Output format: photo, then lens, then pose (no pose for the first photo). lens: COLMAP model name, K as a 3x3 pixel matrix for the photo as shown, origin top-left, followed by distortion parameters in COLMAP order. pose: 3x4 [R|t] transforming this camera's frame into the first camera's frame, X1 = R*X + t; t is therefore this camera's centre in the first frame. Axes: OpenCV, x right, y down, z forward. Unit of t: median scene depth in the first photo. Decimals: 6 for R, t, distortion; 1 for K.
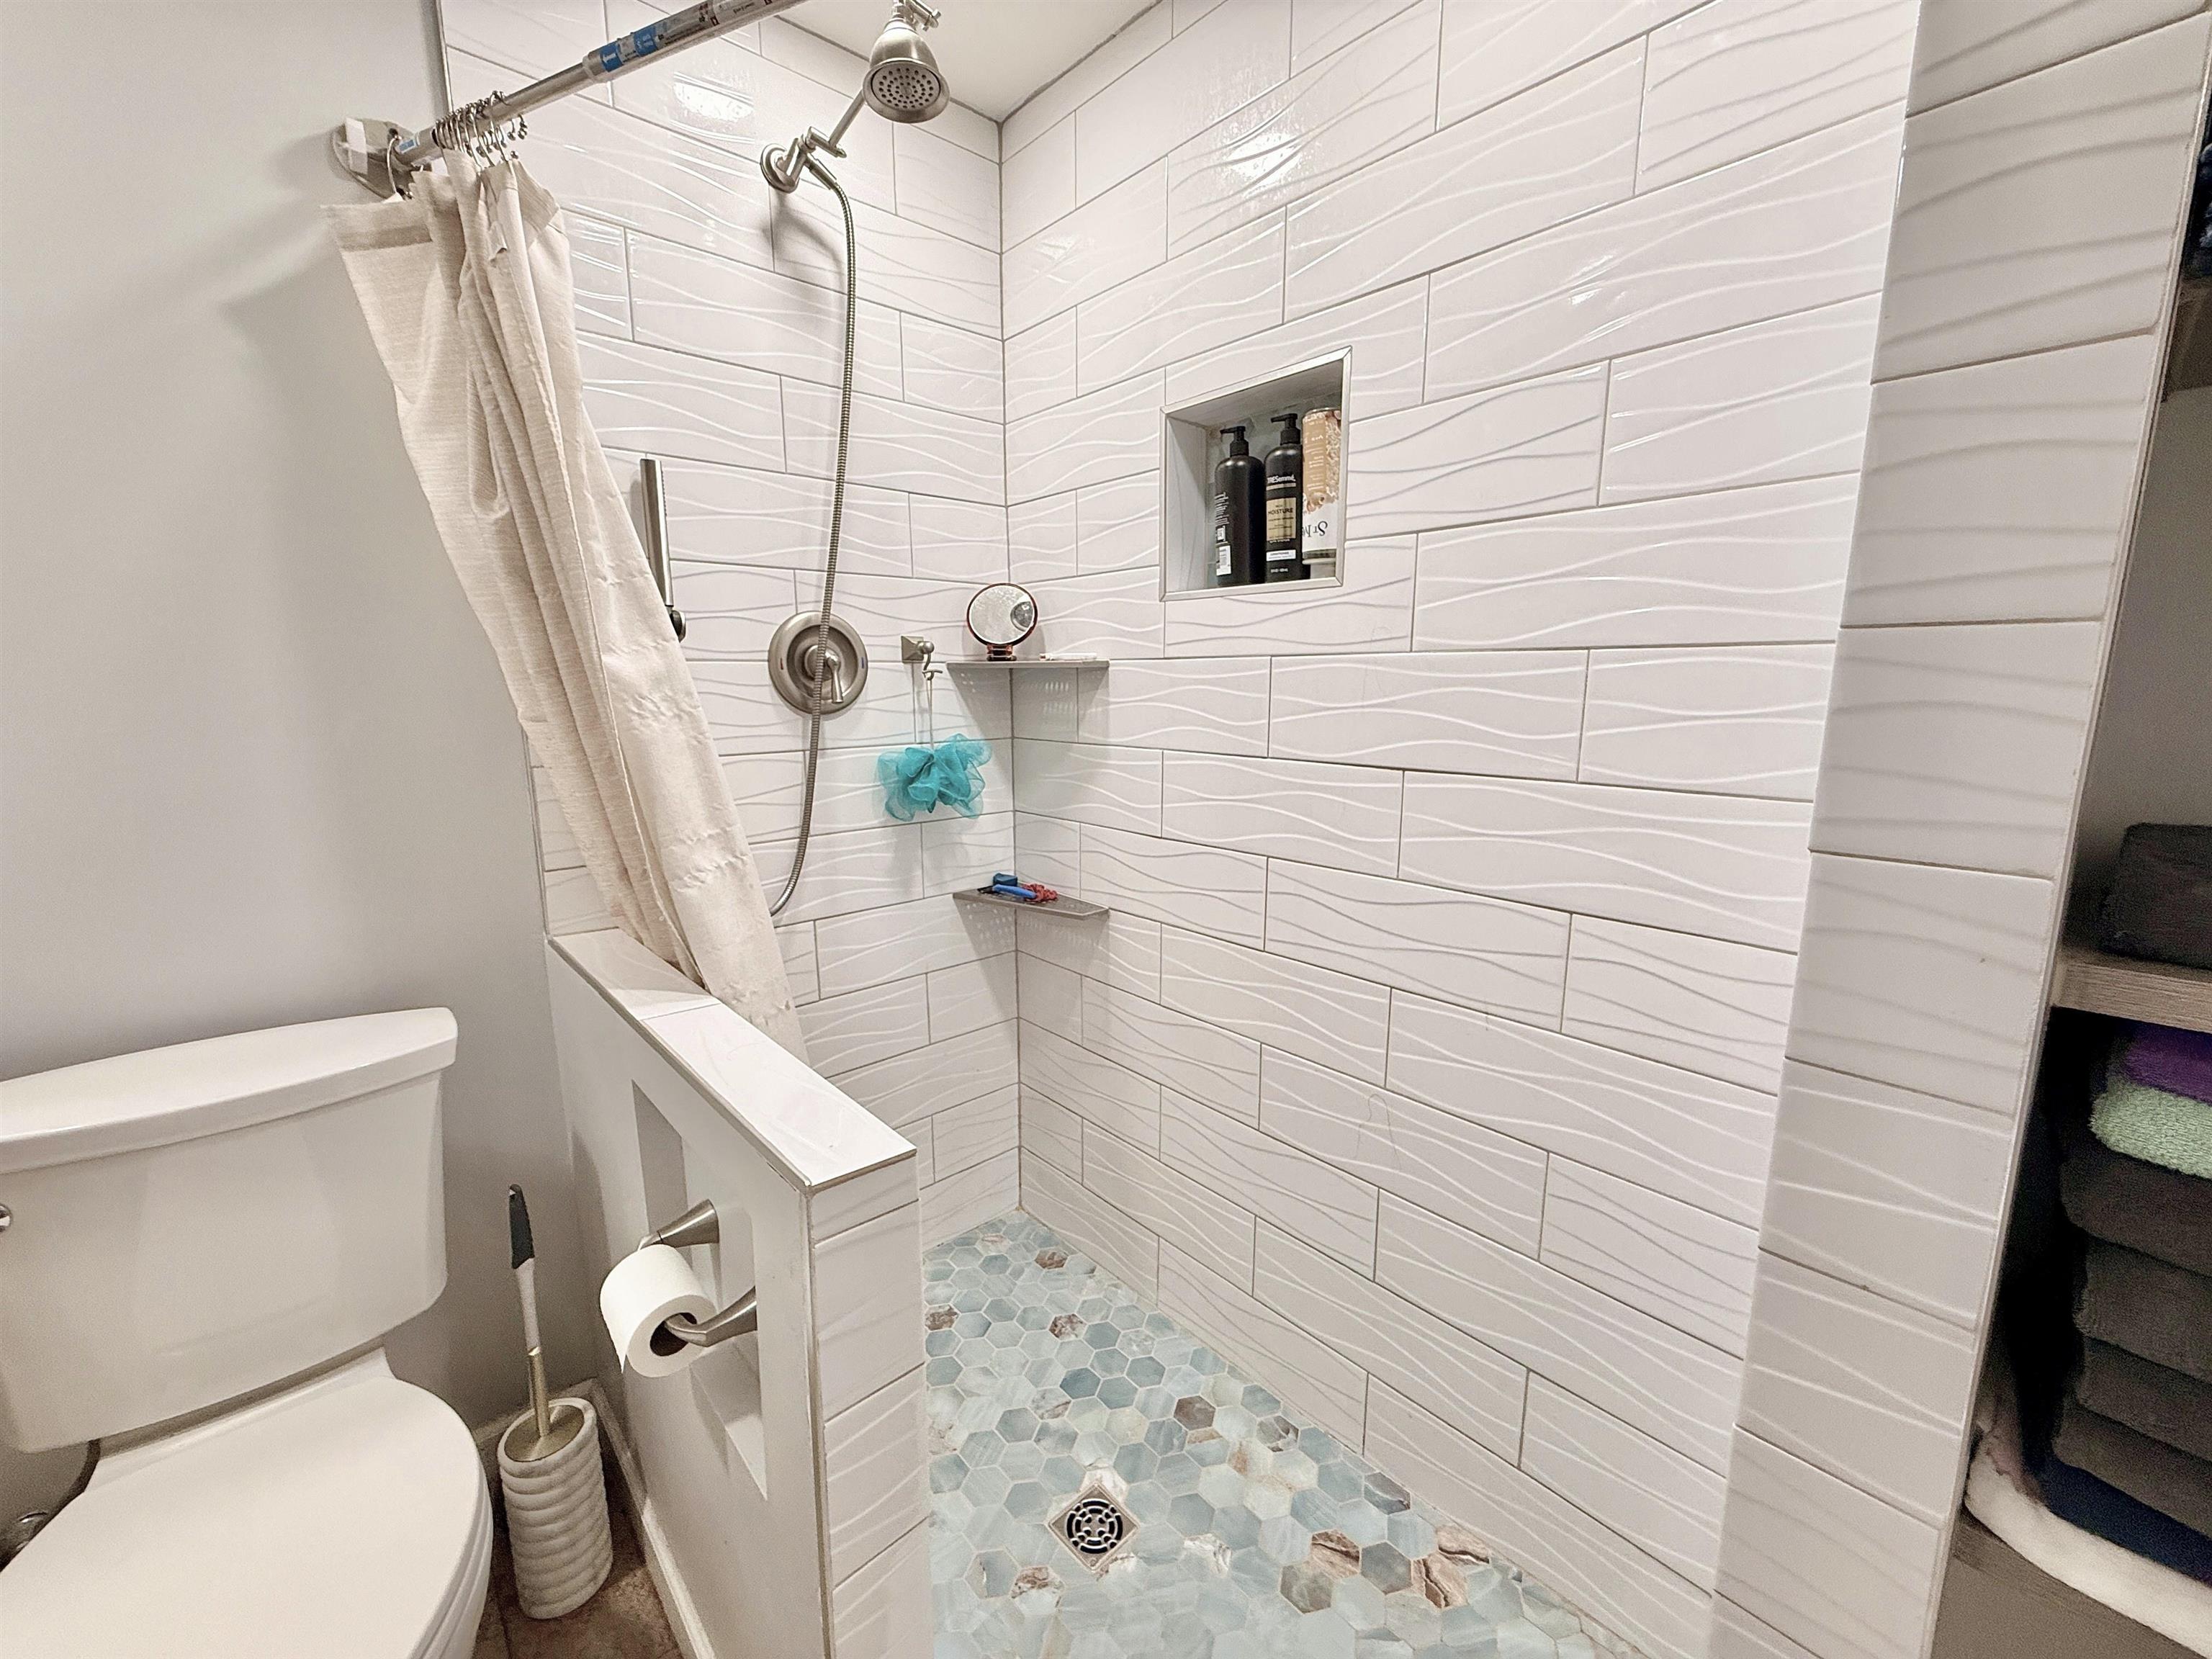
lens RADIAL K [[882.9, 0, 1103.7], [0, 882.9, 830.9], [0, 0, 1]] dist [-0.000142, 0.000000]
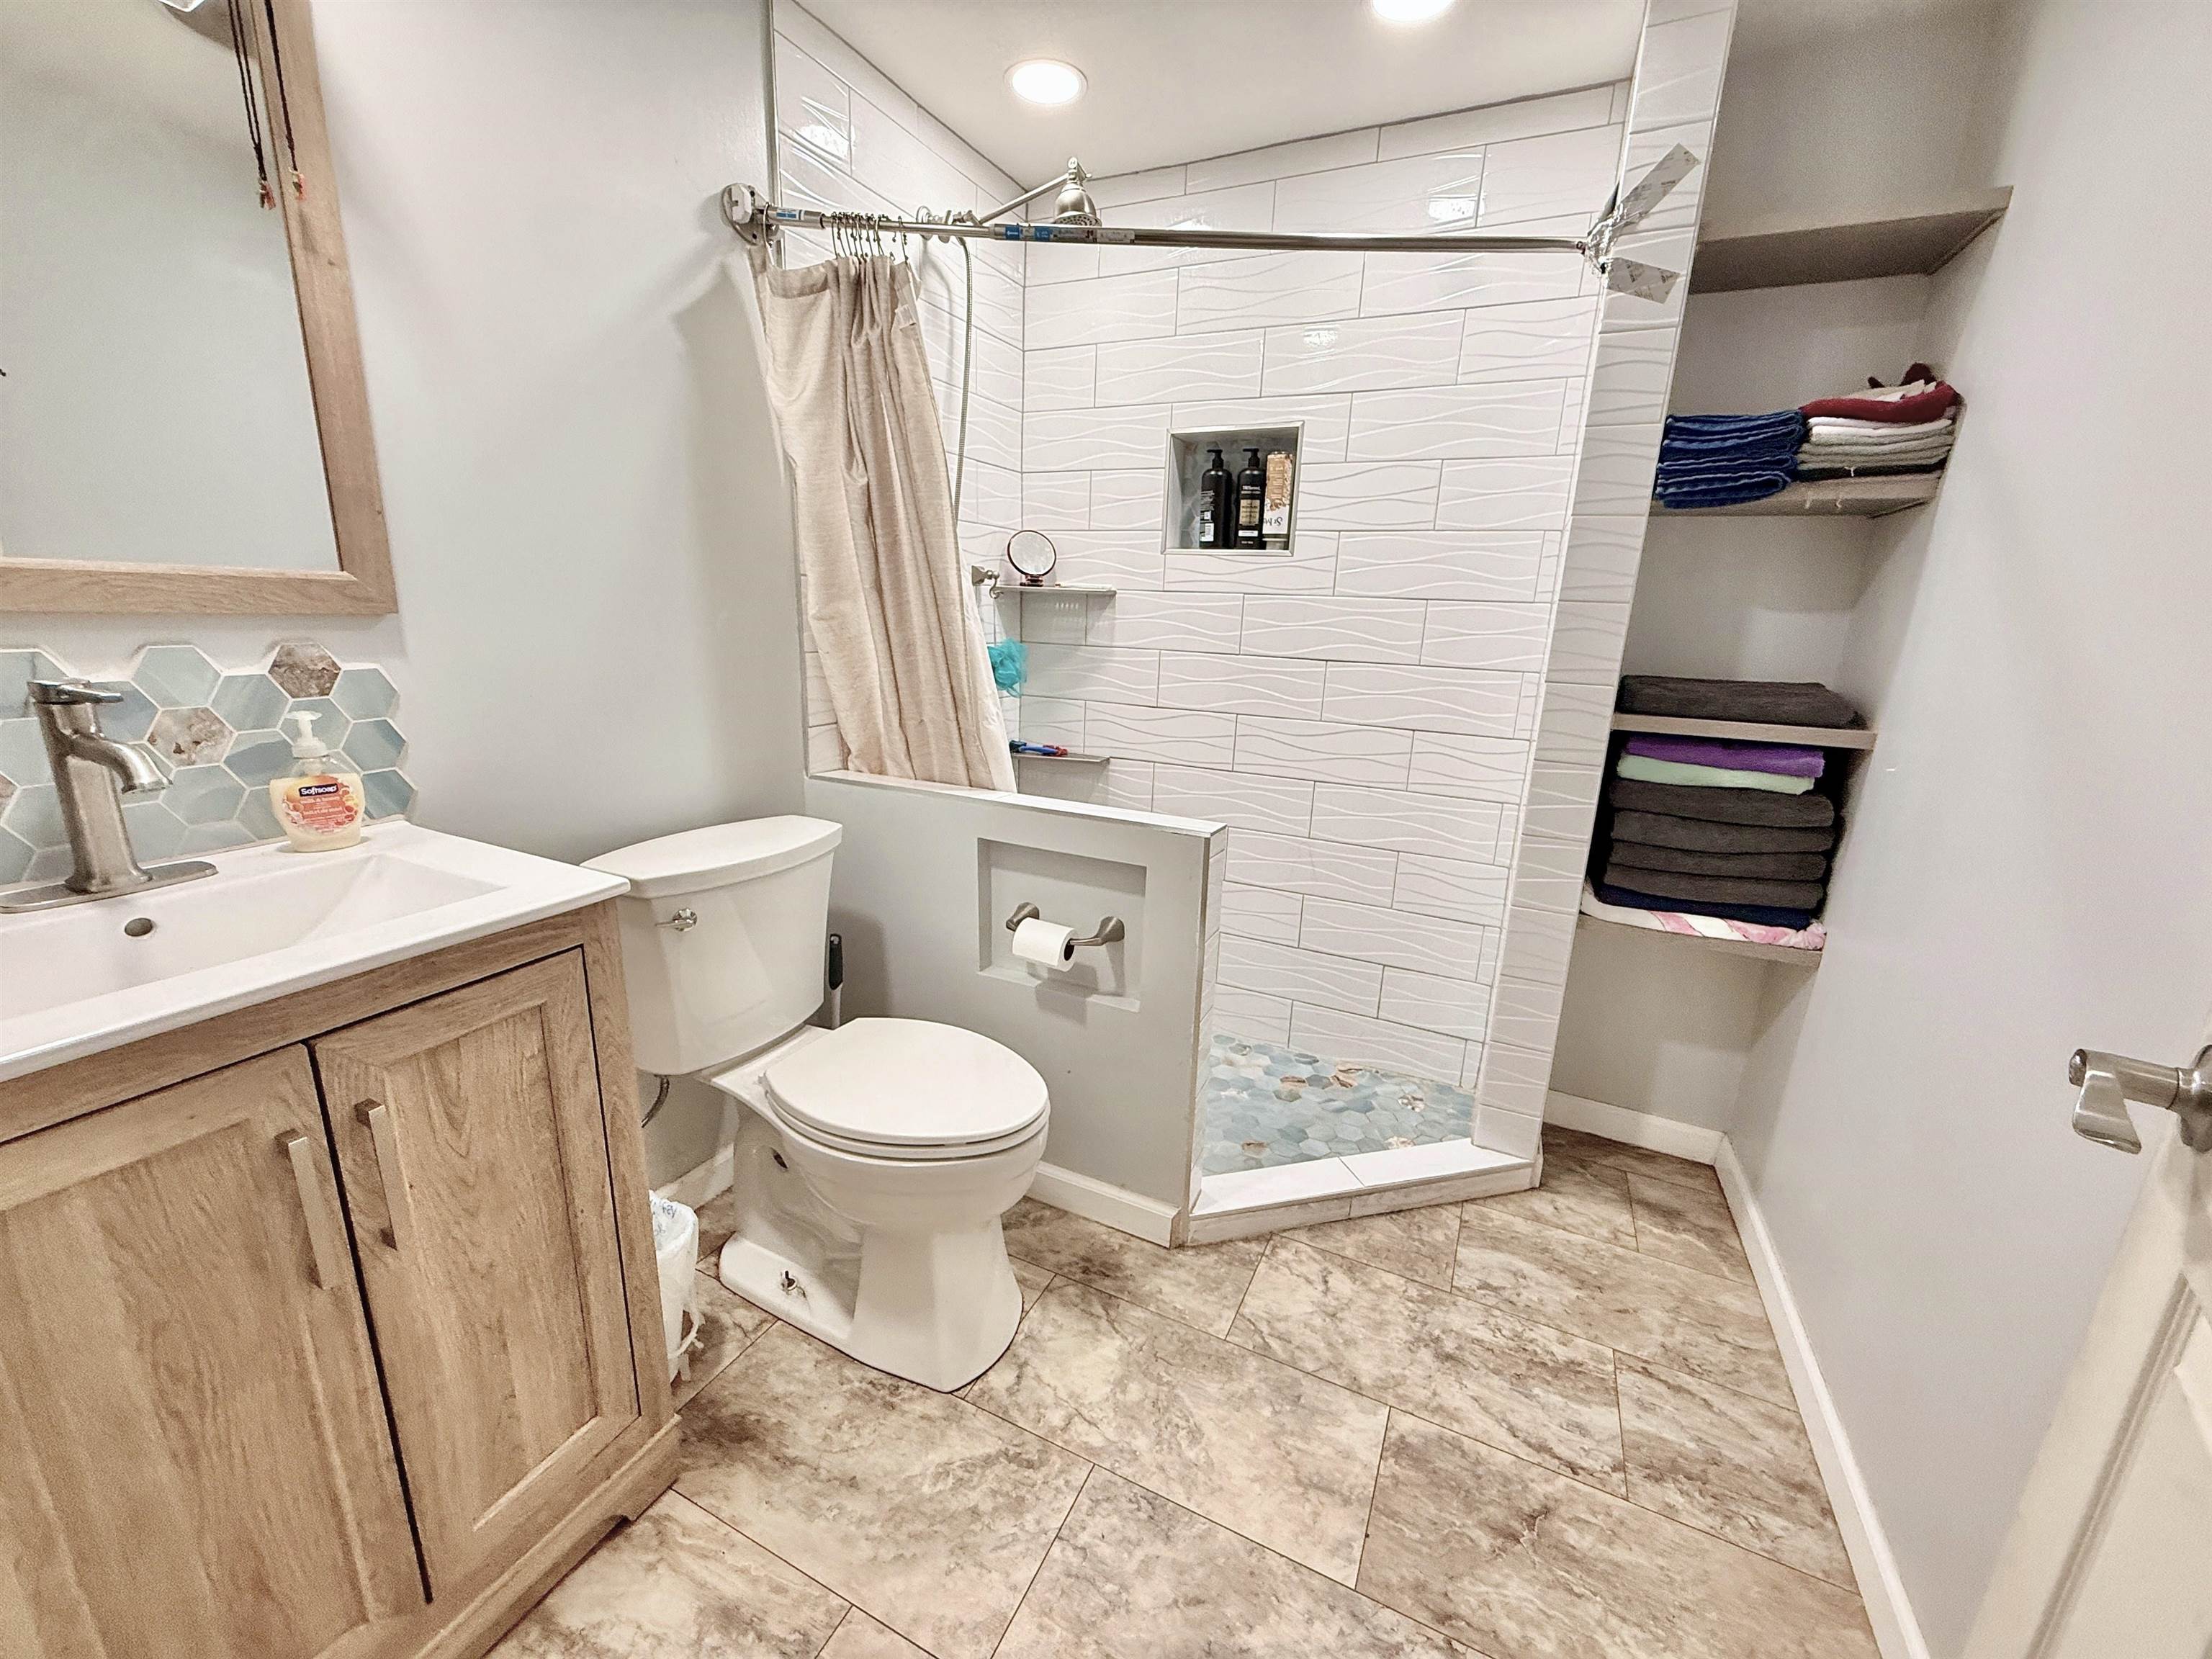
lens RADIAL K [[882.9, 0, 1102.4], [0, 882.9, 830.9], [0, 0, 1]] dist [-0.000142, 0.000000]
pose [[0.922536, -0.061174, 0.381031, -0.749134], [0.026968, 0.995162, 0.094479, 0.089289], [-0.384967, -0.076885, 0.919723, -0.500671]]
